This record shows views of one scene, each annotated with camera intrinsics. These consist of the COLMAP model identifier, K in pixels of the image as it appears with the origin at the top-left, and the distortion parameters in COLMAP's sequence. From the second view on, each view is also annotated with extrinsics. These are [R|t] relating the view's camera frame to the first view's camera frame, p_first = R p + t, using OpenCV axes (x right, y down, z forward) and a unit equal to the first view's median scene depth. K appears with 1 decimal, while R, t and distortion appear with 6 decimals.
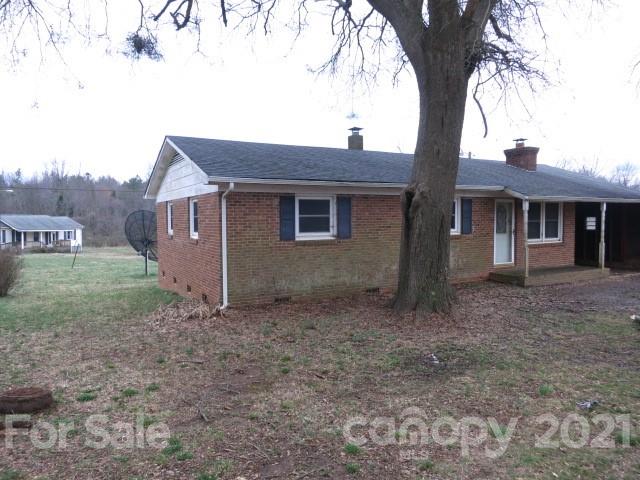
lens RADIAL K [[463.2, 0, 321.3], [0, 463.2, 232.0], [0, 0, 1]] dist [-0.043572, -0.001336]
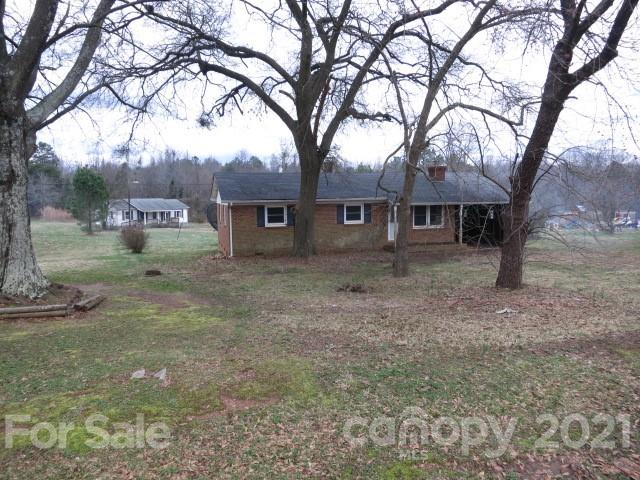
lens RADIAL K [[463.2, 0, 321.3], [0, 463.2, 232.0], [0, 0, 1]] dist [-0.043572, -0.001336]
pose [[0.977780, 0.013646, -0.209189, 0.132528], [-0.002594, 0.998590, 0.053017, -0.014787], [0.209618, -0.051296, 0.976437, -0.214669]]
